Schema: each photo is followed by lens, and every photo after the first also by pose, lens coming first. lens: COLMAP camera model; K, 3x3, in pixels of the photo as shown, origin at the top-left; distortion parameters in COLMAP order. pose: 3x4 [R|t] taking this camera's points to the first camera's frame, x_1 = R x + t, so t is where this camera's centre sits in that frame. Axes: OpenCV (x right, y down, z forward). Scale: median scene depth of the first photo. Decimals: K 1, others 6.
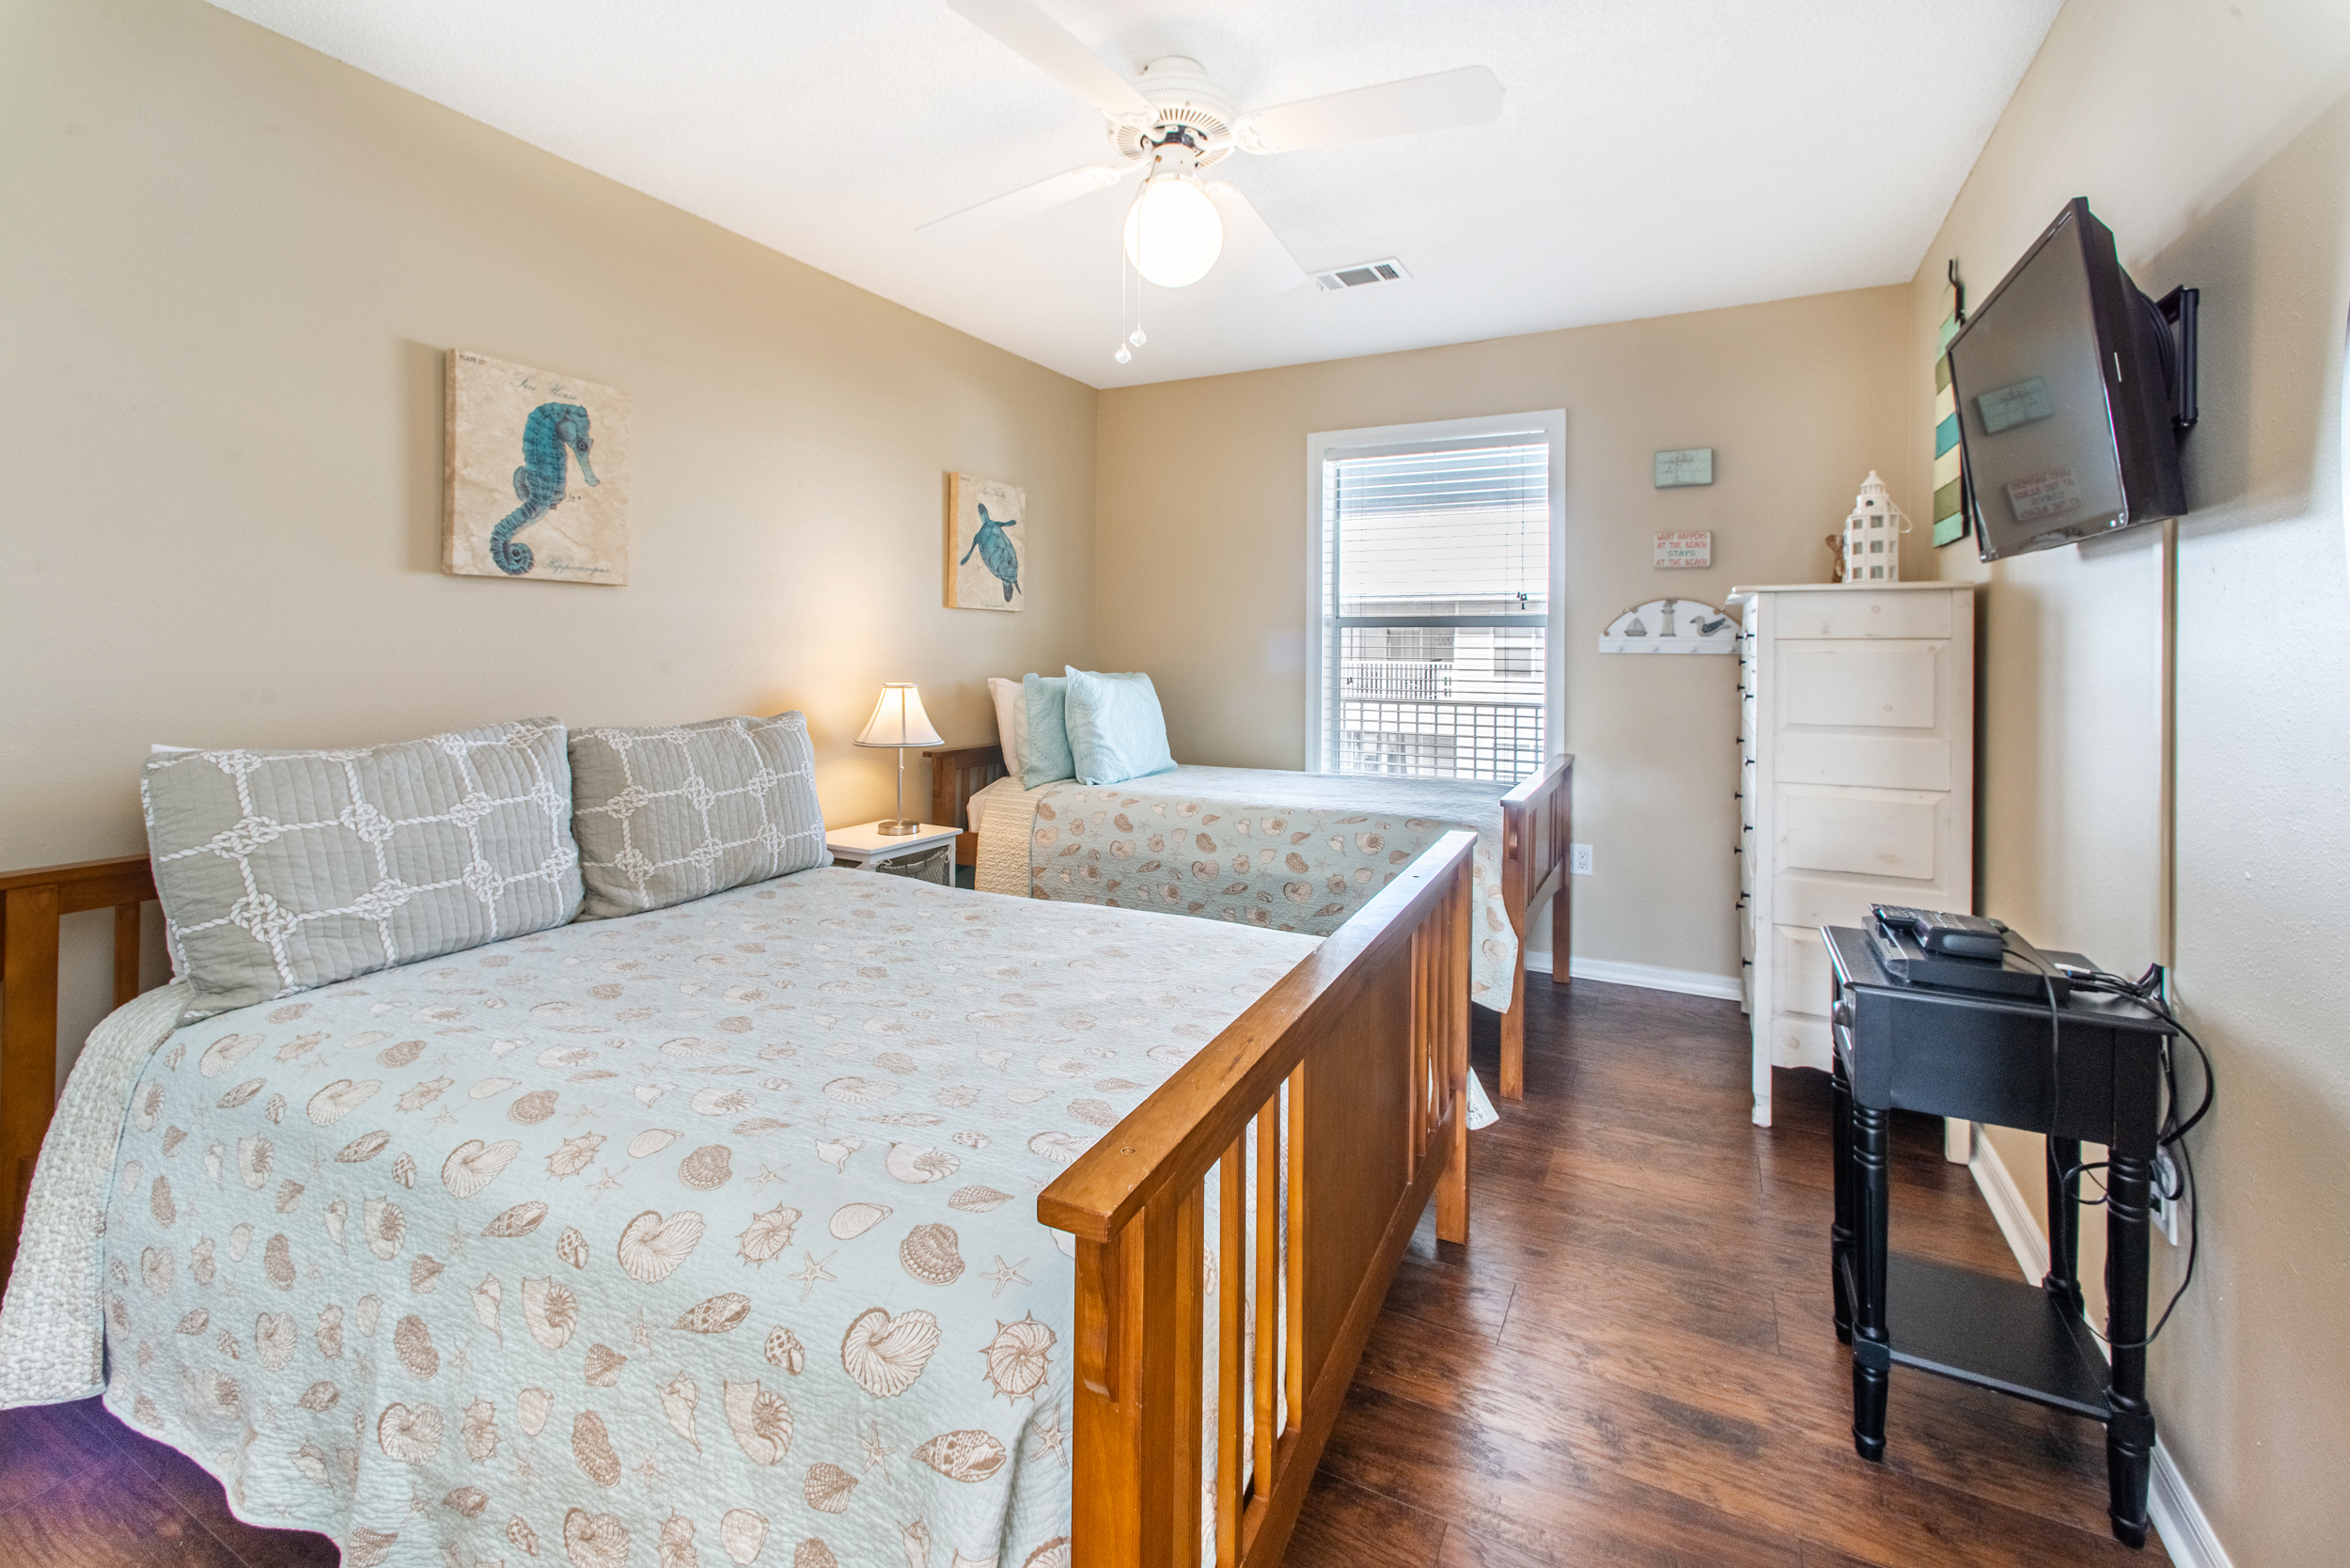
lens RADIAL K [[992.8, 0, 1175.0], [0, 992.8, 784.0], [0, 0, 1]] dist [-0.000044, -0.000025]
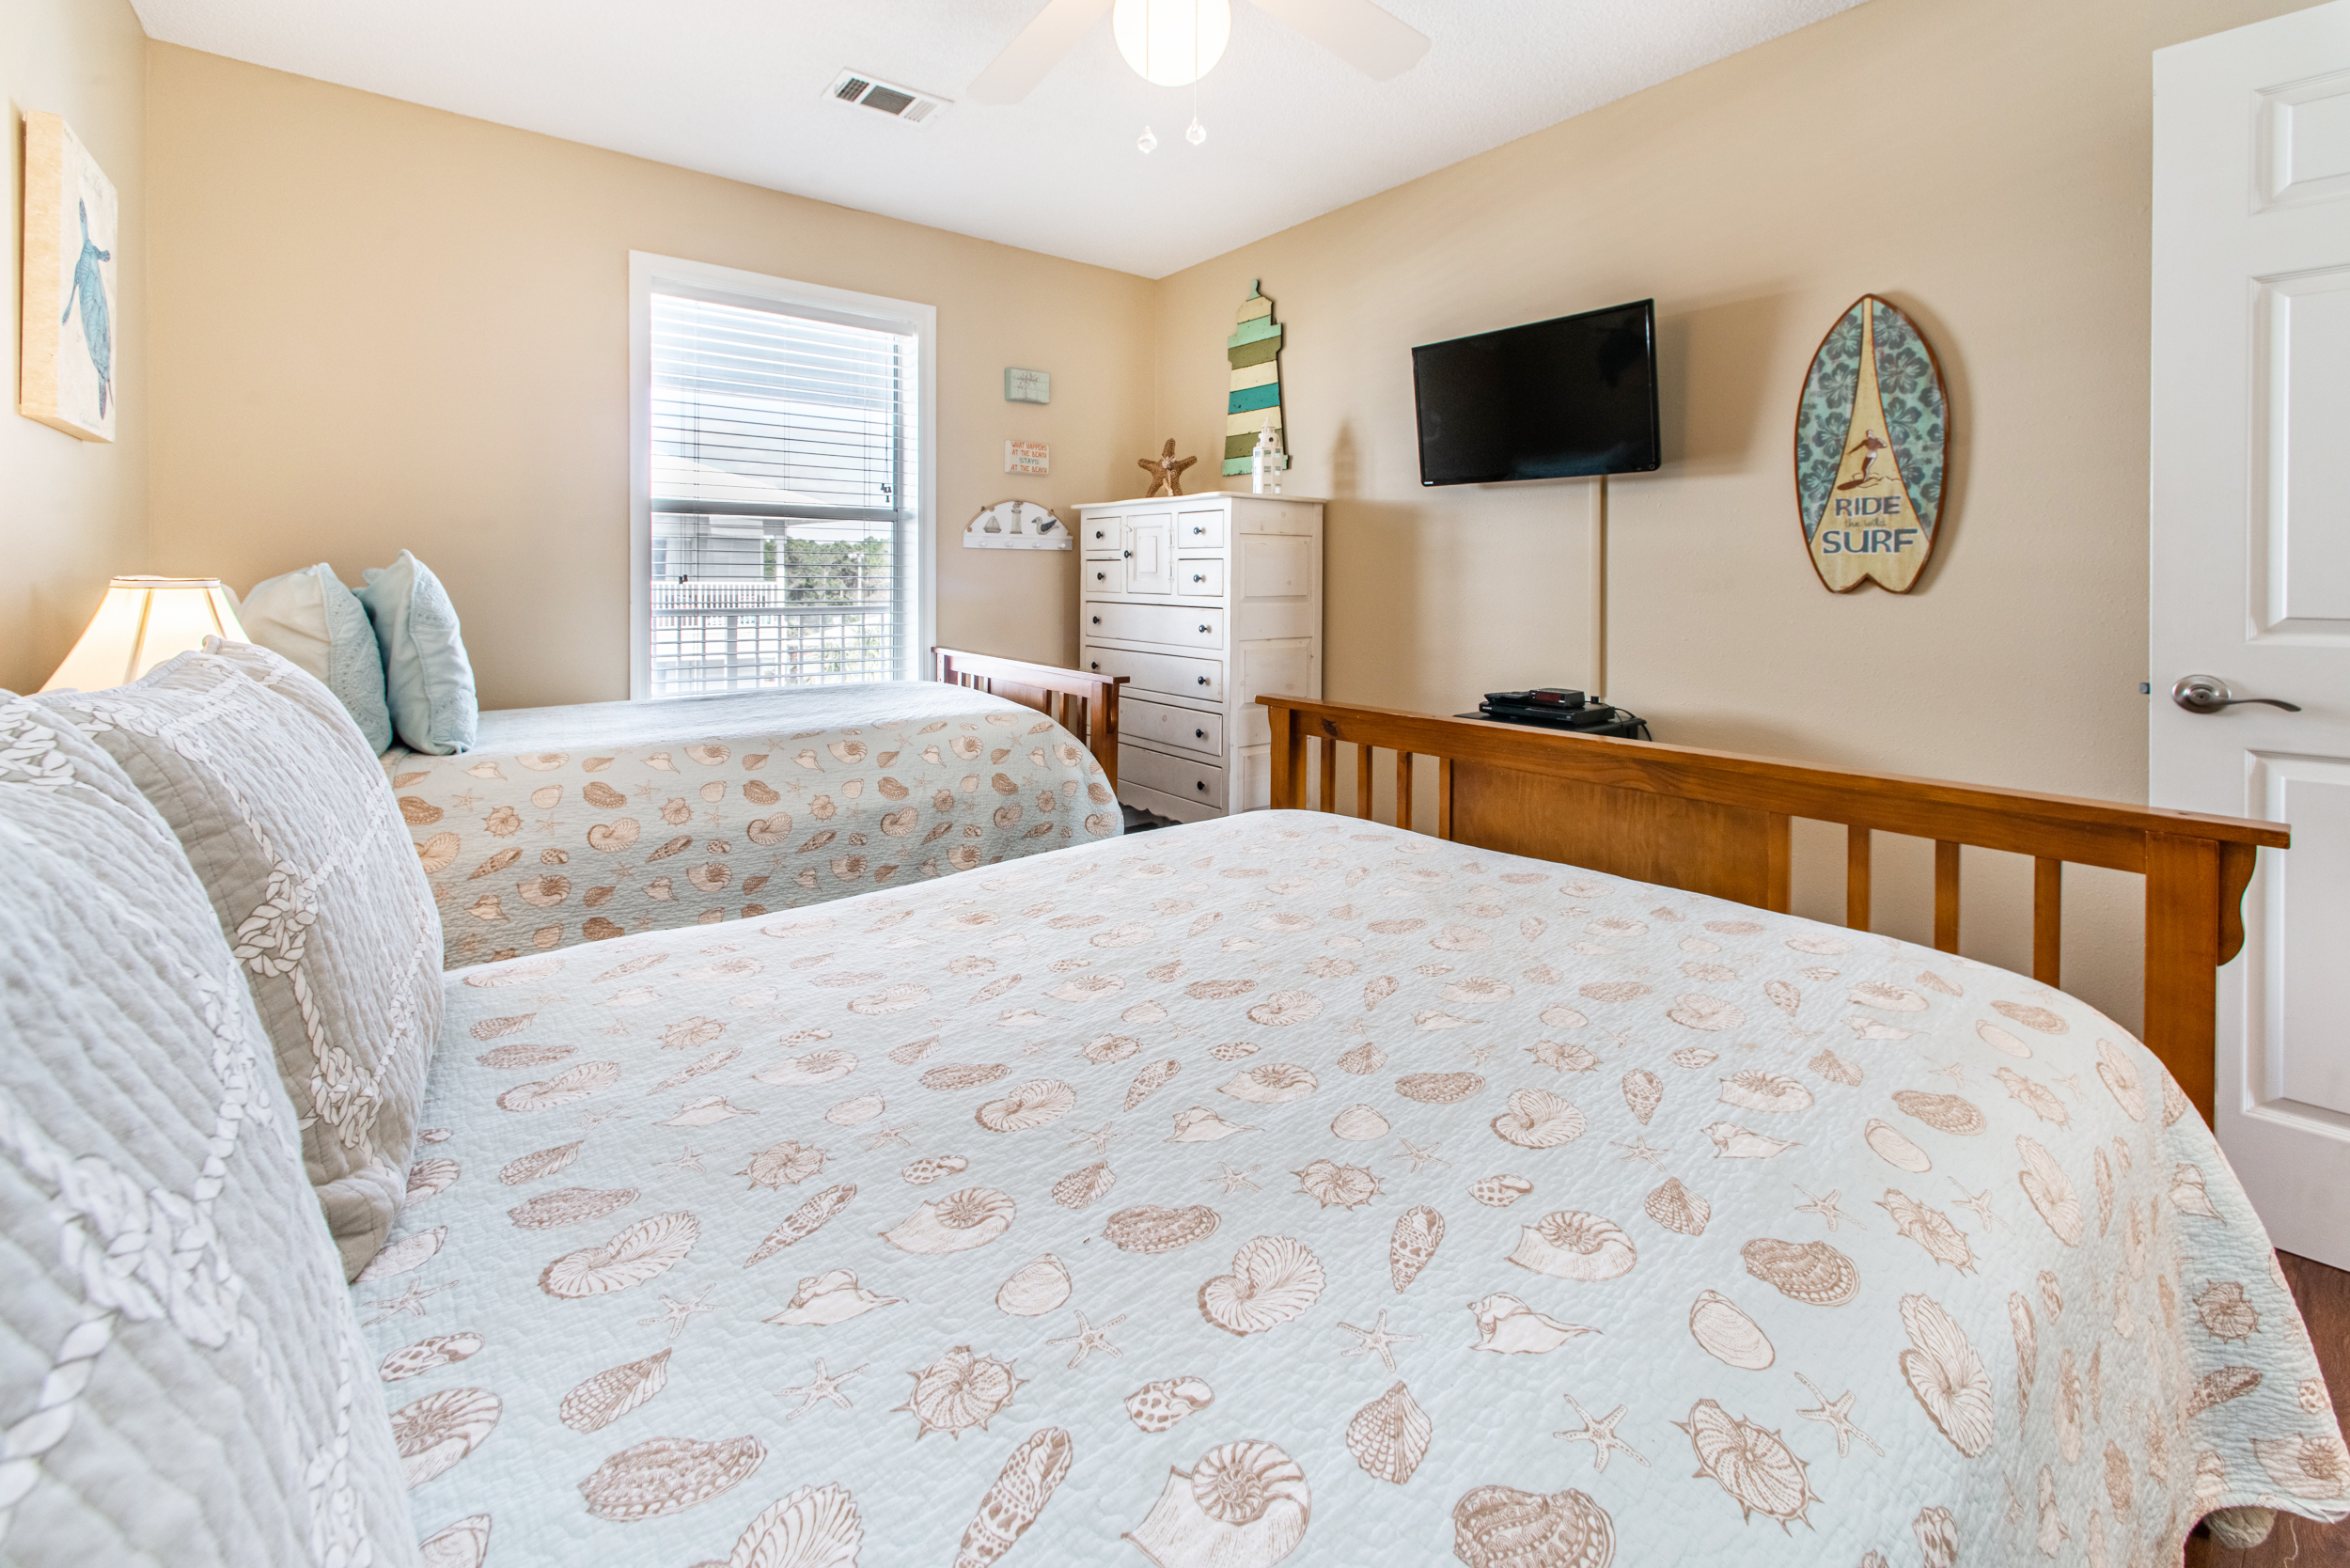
lens RADIAL K [[972.0, 0, 1179.8], [0, 972.0, 683.8], [0, 0, 1]] dist [0.001106, 0.000042]
pose [[0.409894, -0.105560, 0.906005, -0.459682], [0.119663, 0.990919, 0.061316, -0.025707], [-0.904250, 0.083283, 0.418803, 0.393430]]
